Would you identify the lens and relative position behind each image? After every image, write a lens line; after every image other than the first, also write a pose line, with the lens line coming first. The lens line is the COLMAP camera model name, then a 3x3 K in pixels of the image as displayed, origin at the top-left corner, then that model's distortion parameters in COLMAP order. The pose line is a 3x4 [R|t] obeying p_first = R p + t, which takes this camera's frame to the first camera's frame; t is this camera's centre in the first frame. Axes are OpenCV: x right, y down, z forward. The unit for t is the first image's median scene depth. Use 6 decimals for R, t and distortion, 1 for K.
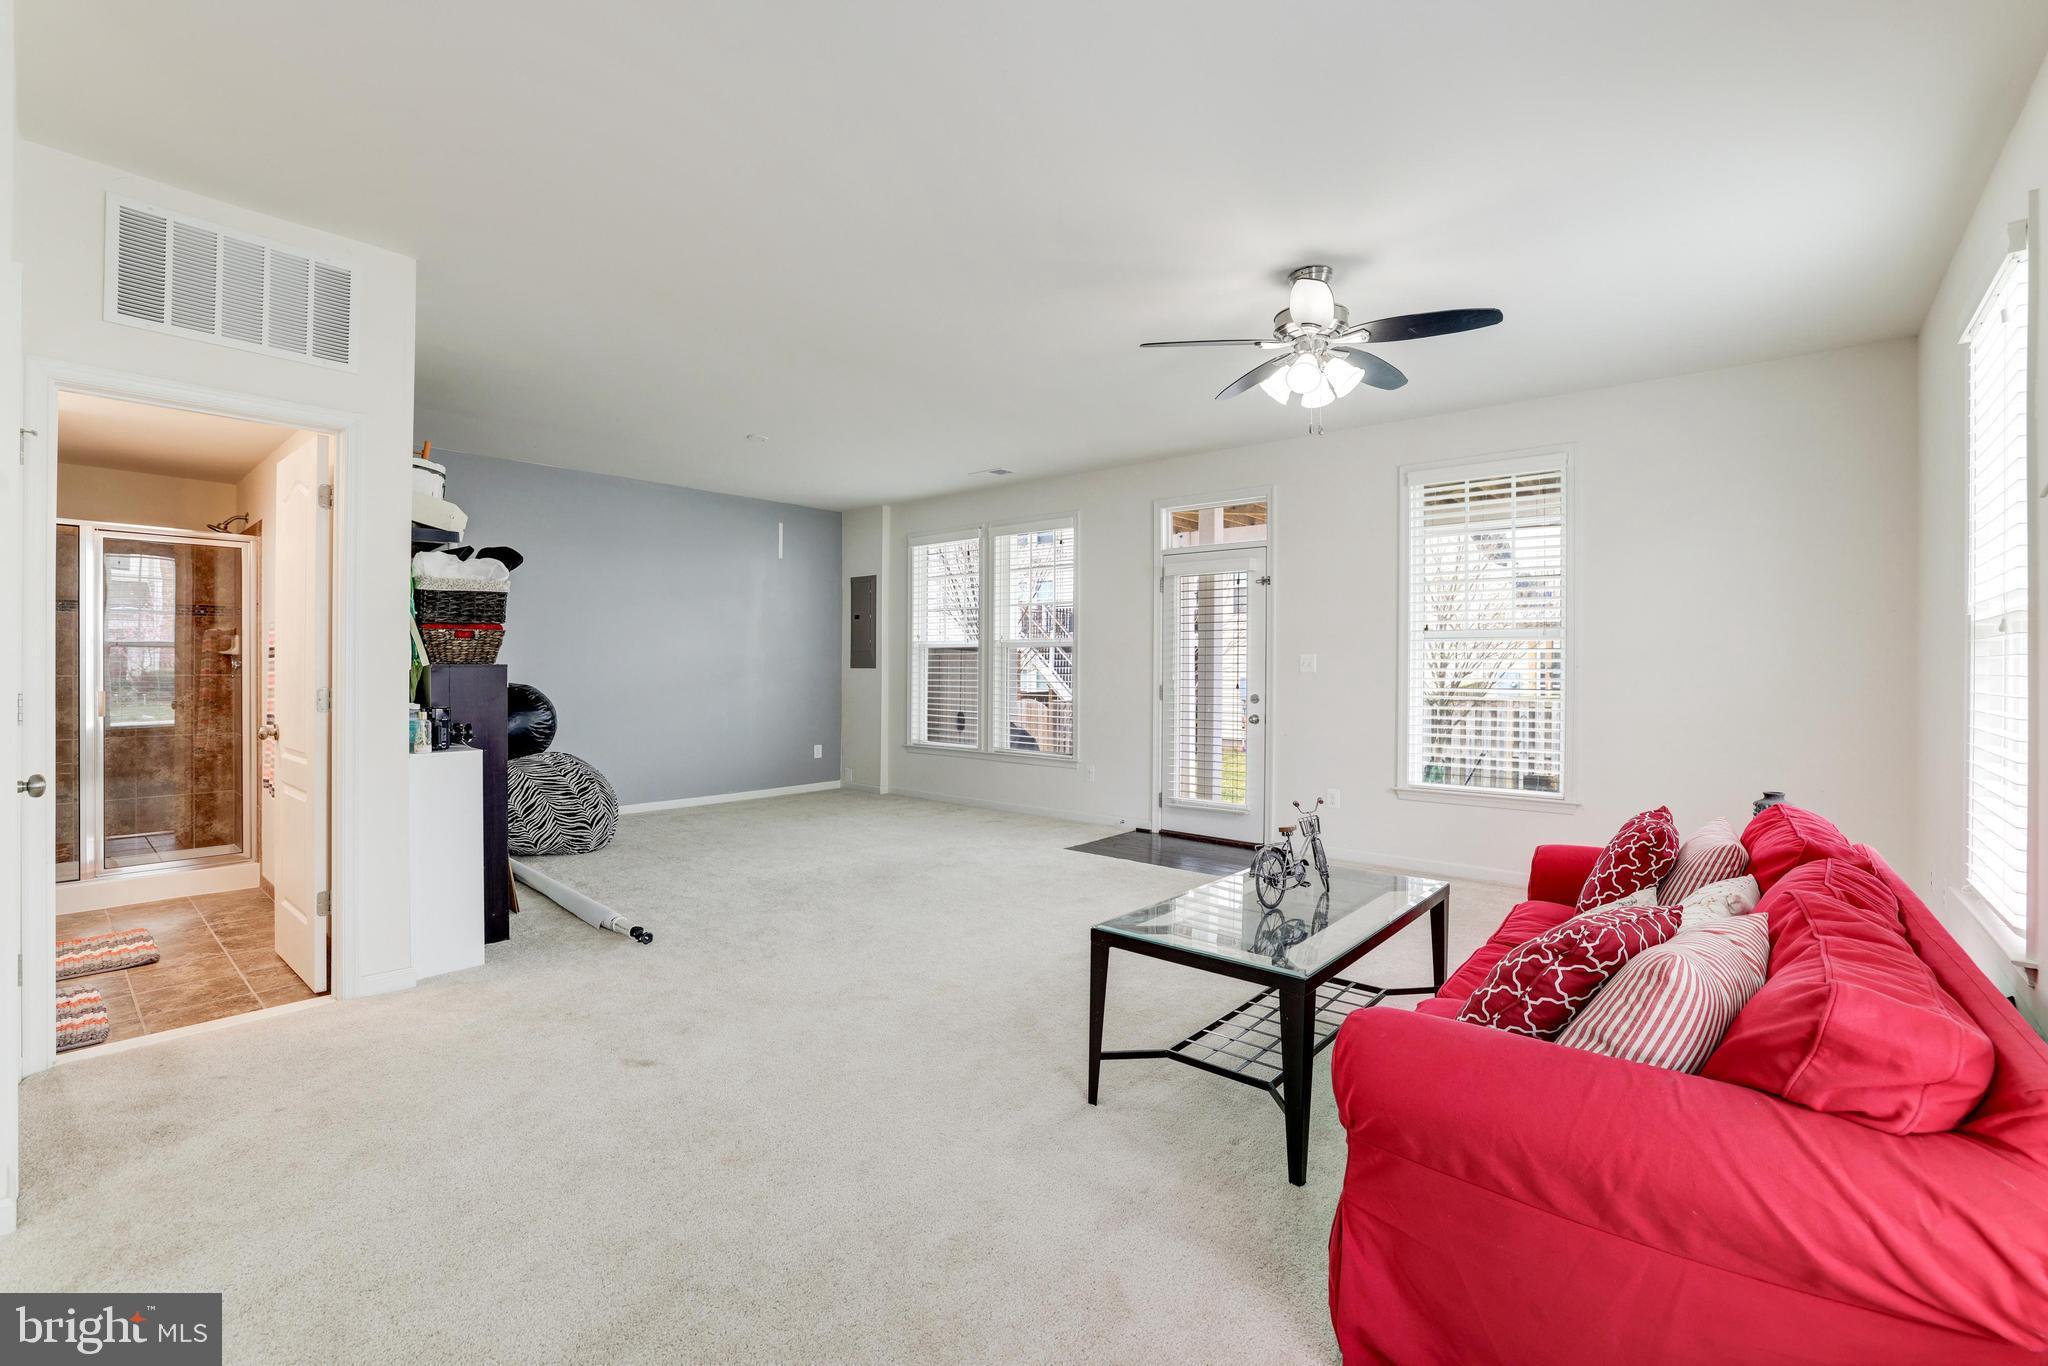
lens RADIAL K [[886.5, 0, 1012.2], [0, 886.5, 669.4], [0, 0, 1]] dist [-0.034836, 0.006518]
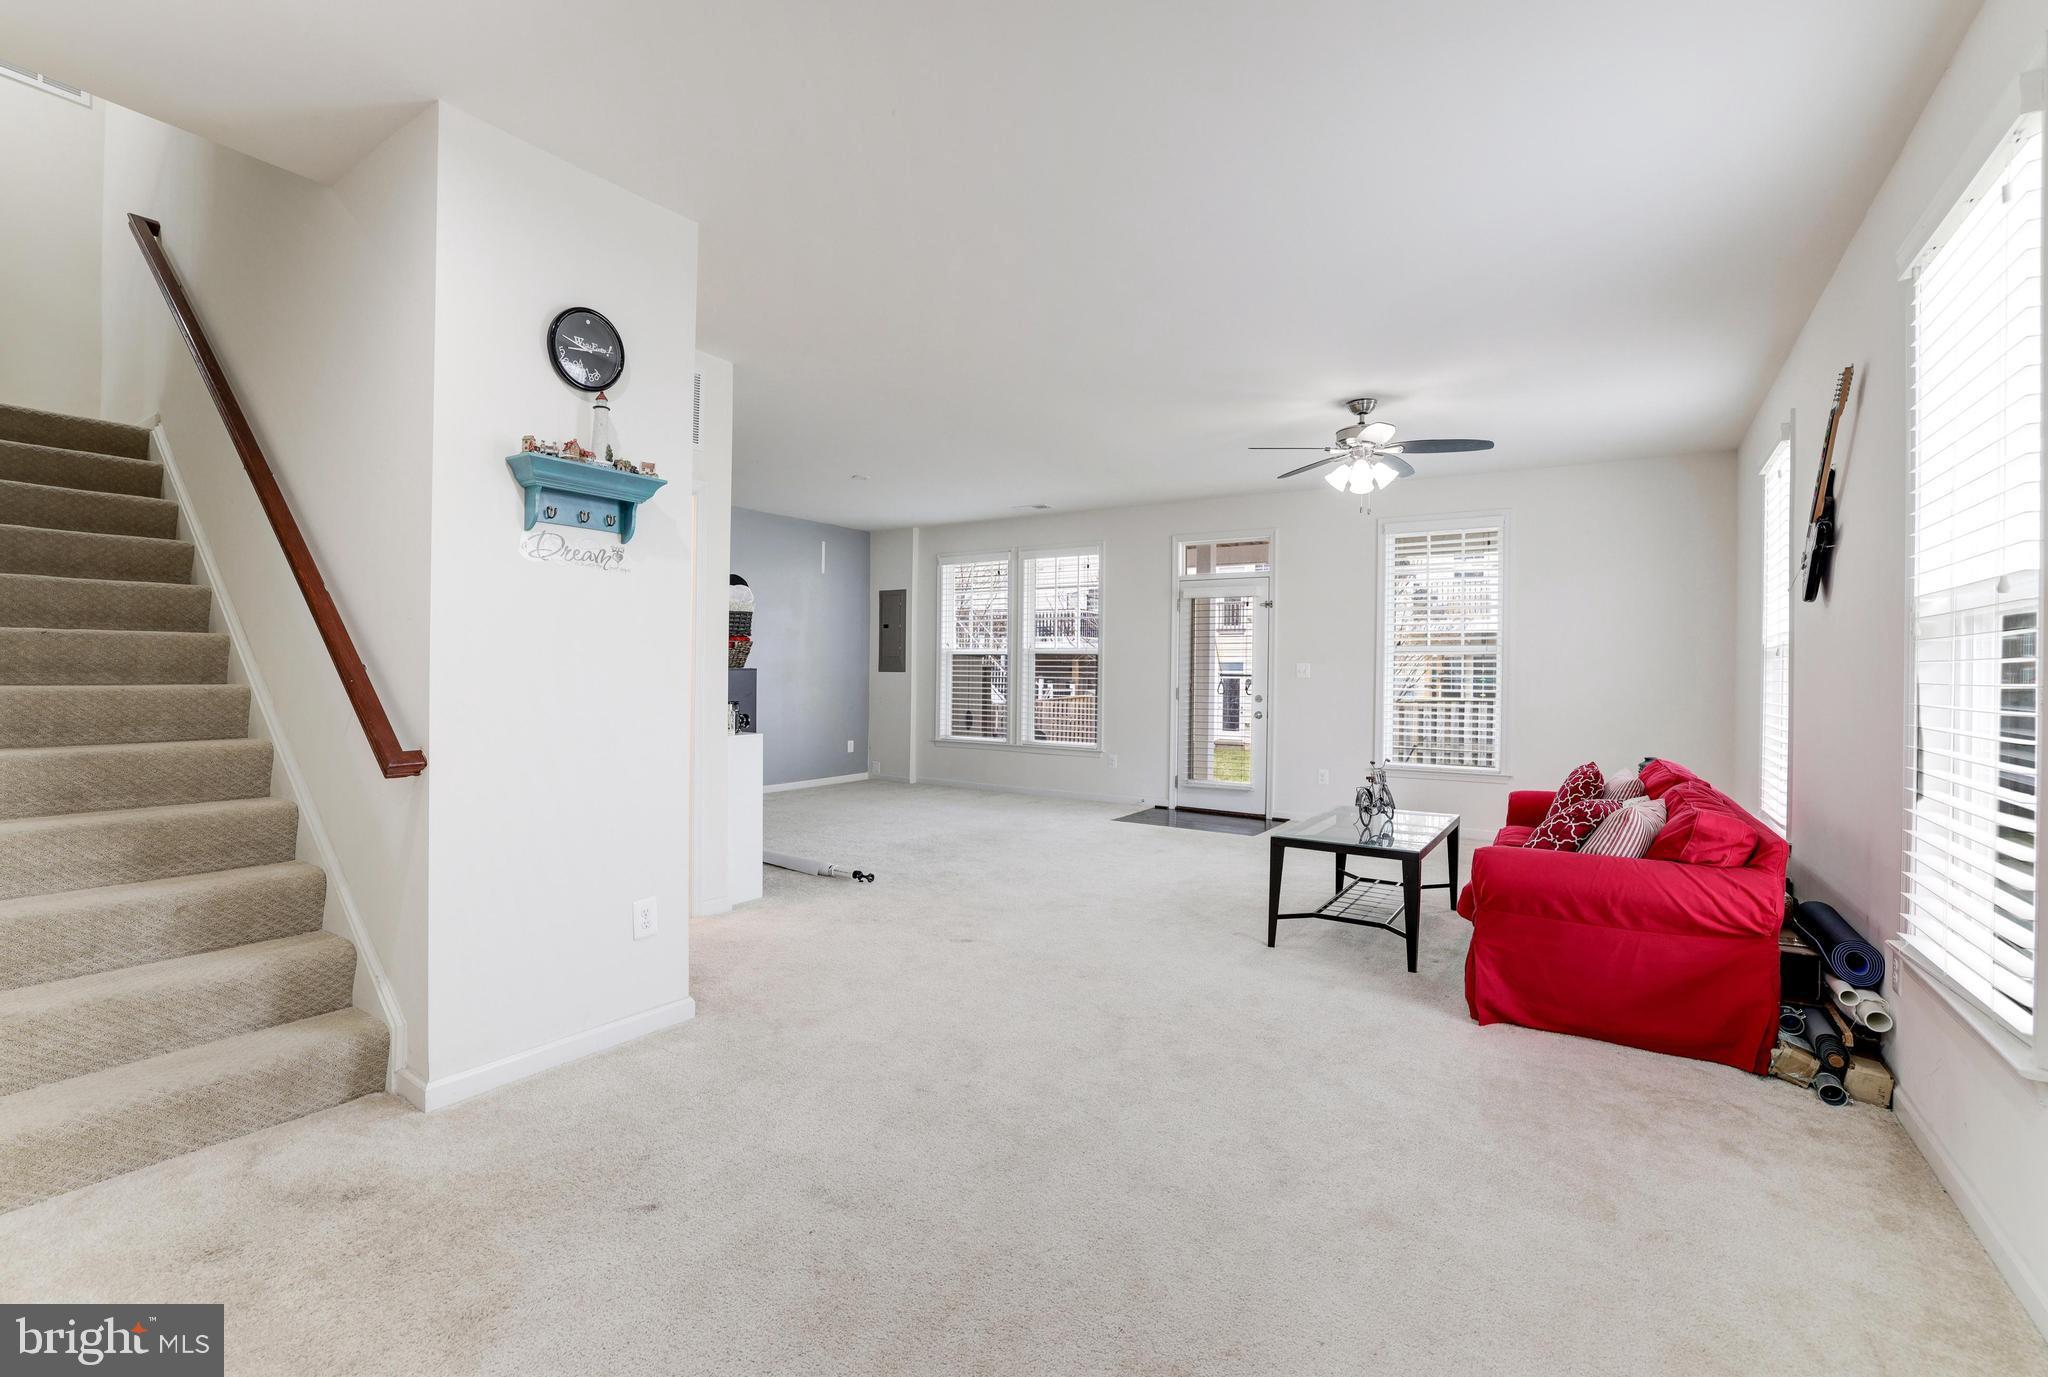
lens RADIAL K [[889.6, 0, 1020.8], [0, 889.6, 677.8], [0, 0, 1]] dist [-0.034404, -0.000871]
pose [[0.992749, 0.004365, 0.120123, -0.424012], [-0.005027, 0.999974, 0.005204, -0.001295], [-0.120097, -0.005770, 0.992745, -0.411738]]
